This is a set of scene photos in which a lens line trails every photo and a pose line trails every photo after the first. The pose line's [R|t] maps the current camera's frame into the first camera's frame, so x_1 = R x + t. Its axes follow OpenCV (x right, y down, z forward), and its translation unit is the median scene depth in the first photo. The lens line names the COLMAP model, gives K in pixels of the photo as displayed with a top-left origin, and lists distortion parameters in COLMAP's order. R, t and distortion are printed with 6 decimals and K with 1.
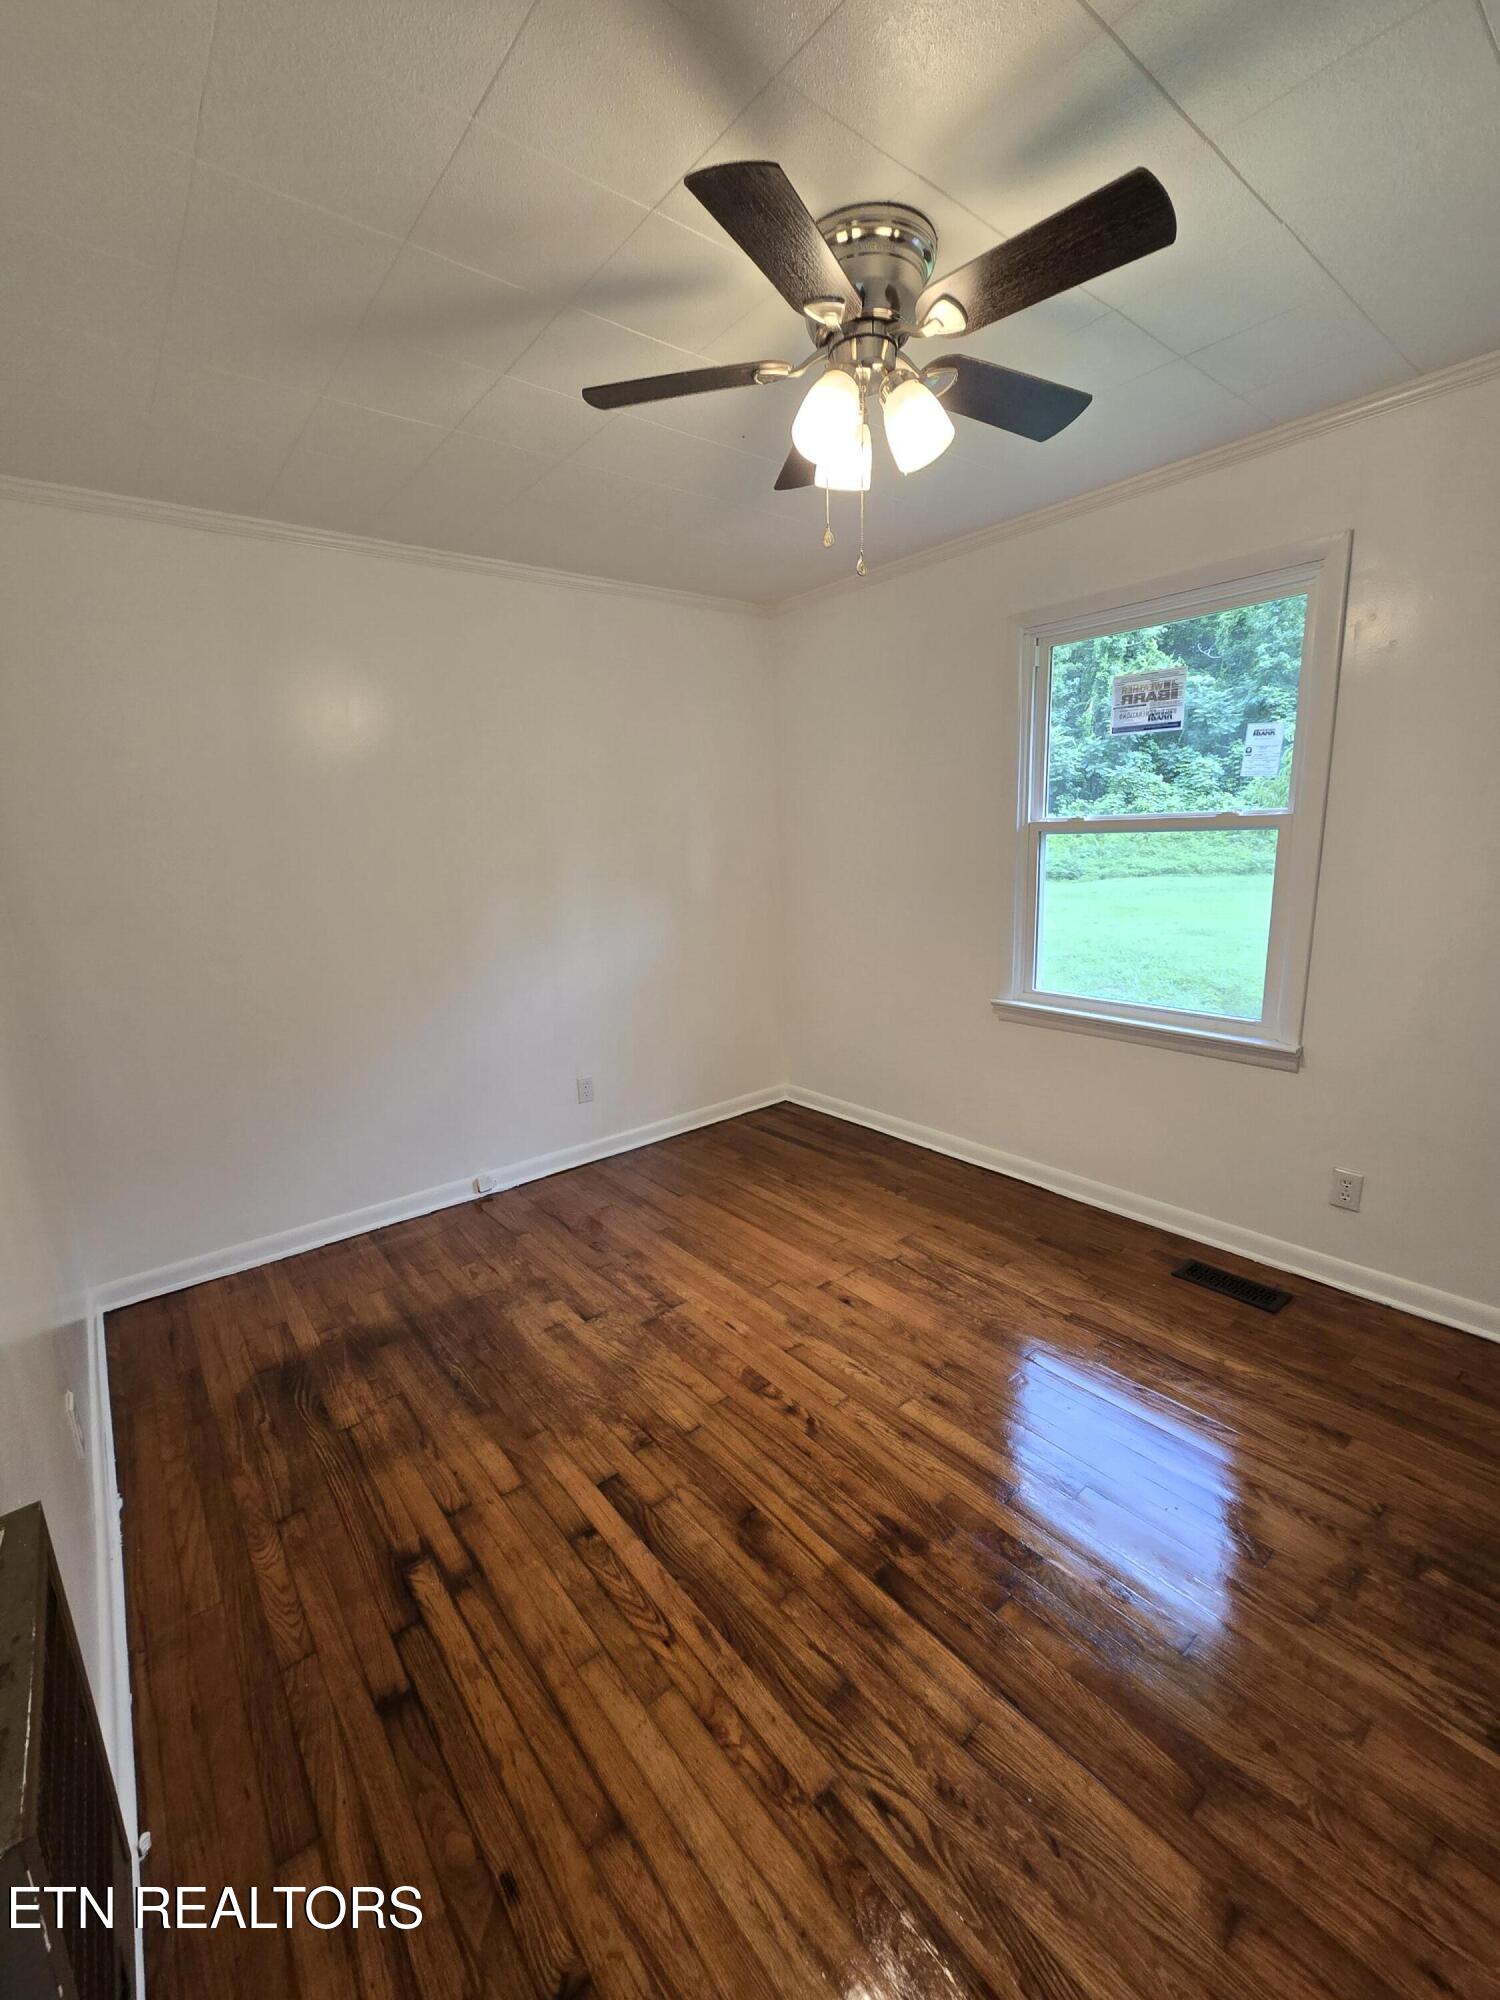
lens RADIAL K [[818.2, 0, 743.2], [0, 818.2, 1004.2], [0, 0, 1]] dist [-0.003646, 0.000841]
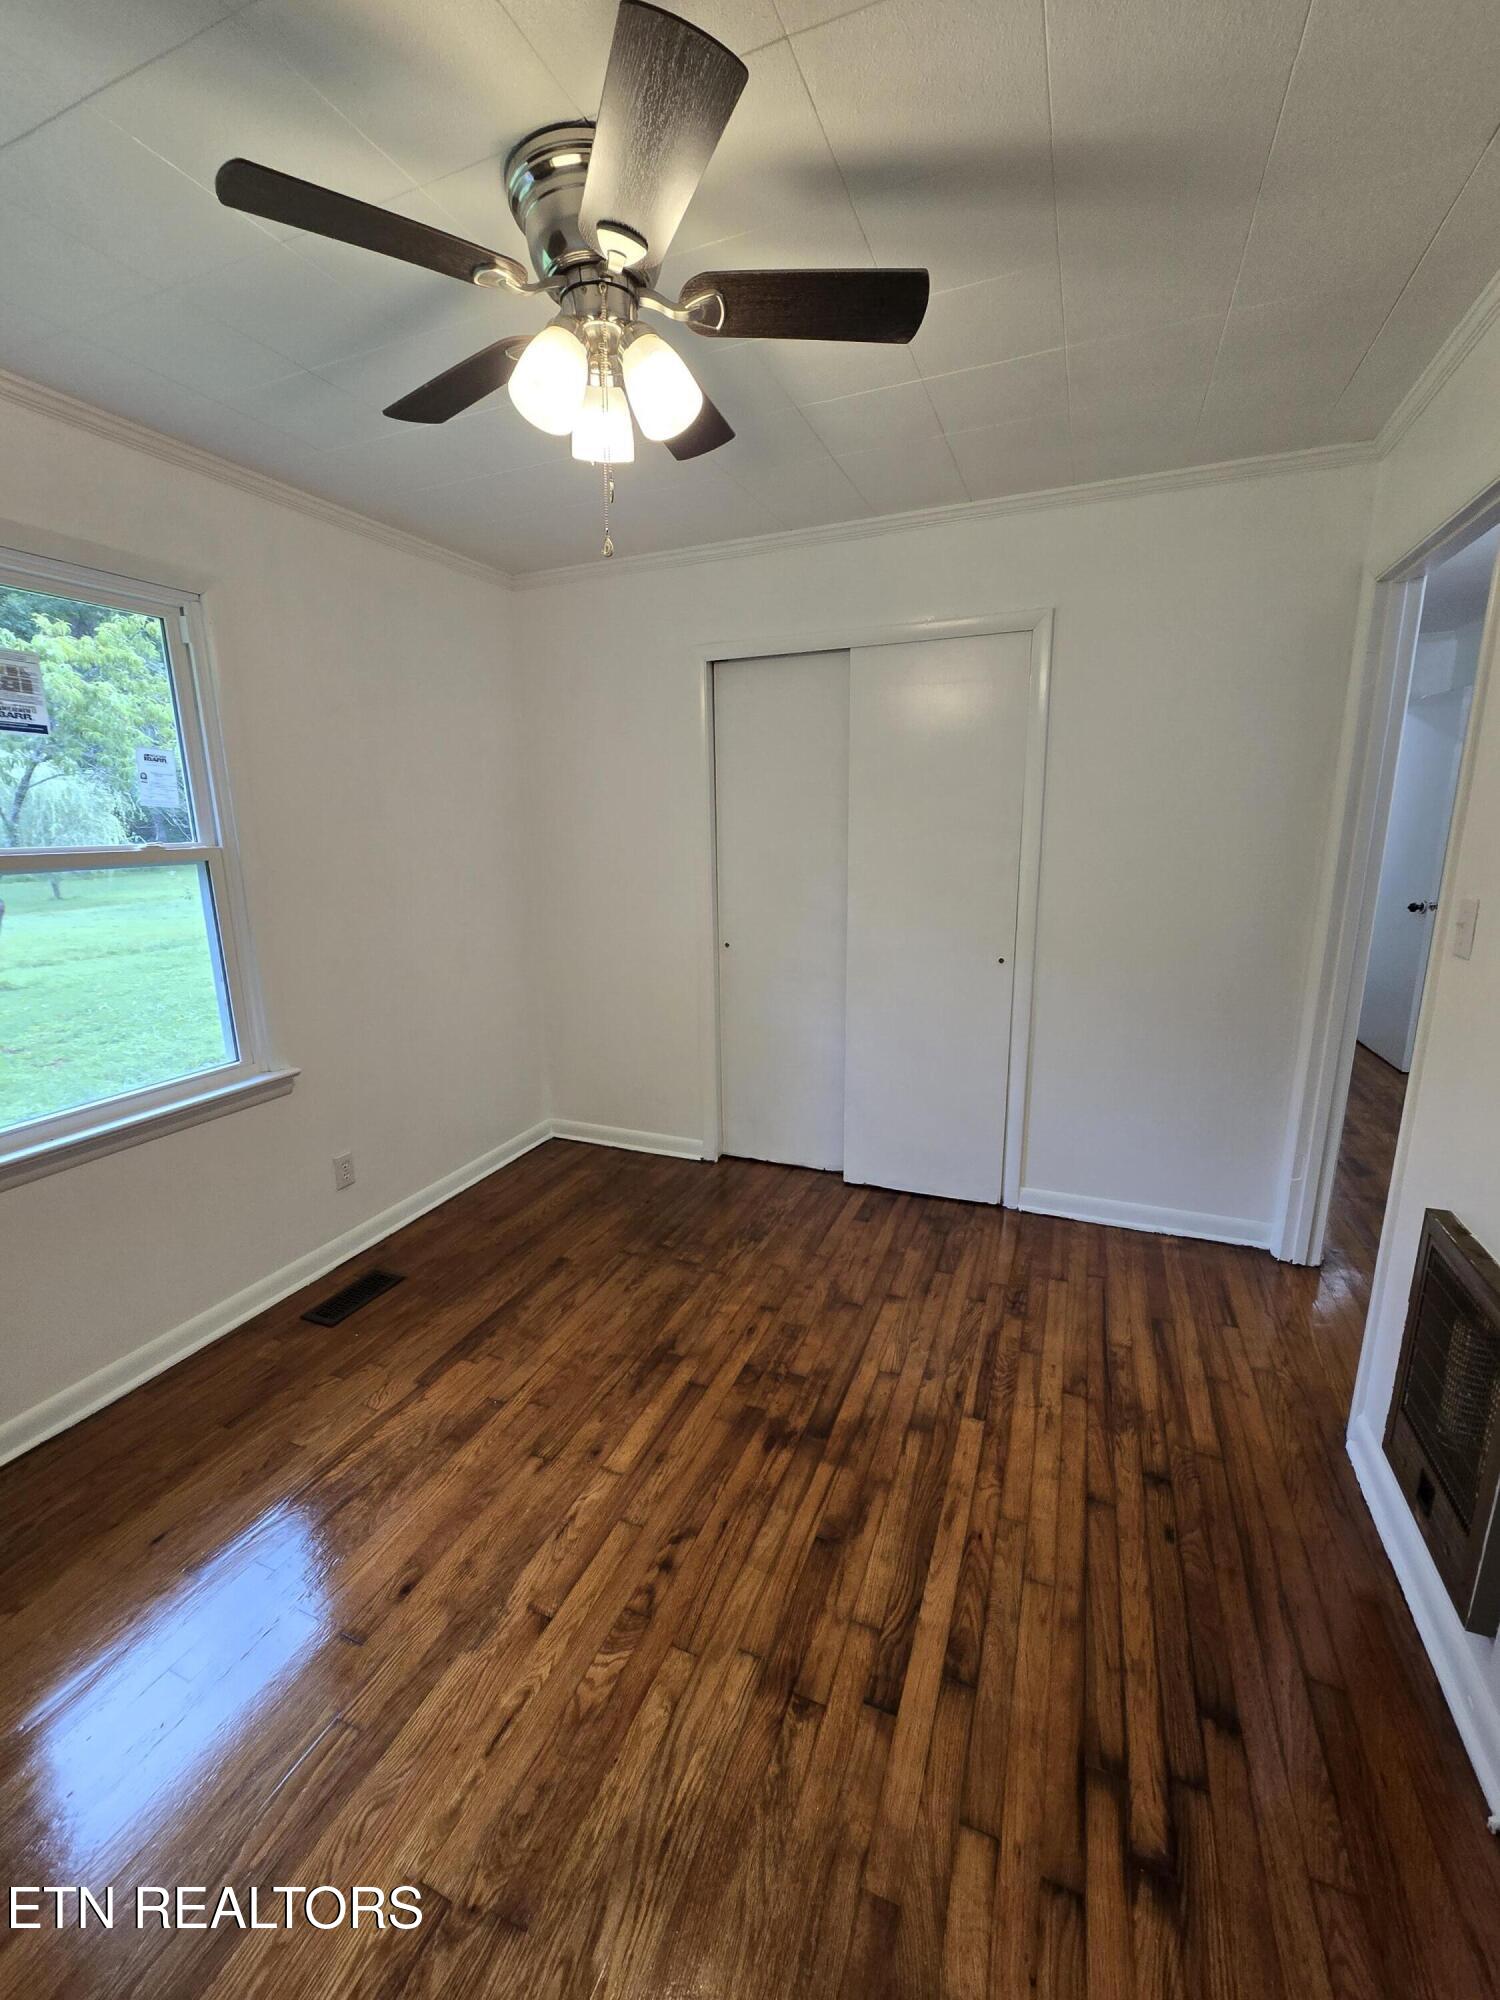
lens RADIAL K [[818.2, 0, 743.2], [0, 818.2, 1004.2], [0, 0, 1]] dist [-0.003646, 0.000841]
pose [[-0.473232, -0.145736, 0.868799, -0.719301], [0.222311, 0.934545, 0.277857, -0.270143], [-0.852425, 0.324634, -0.409858, 1.317392]]
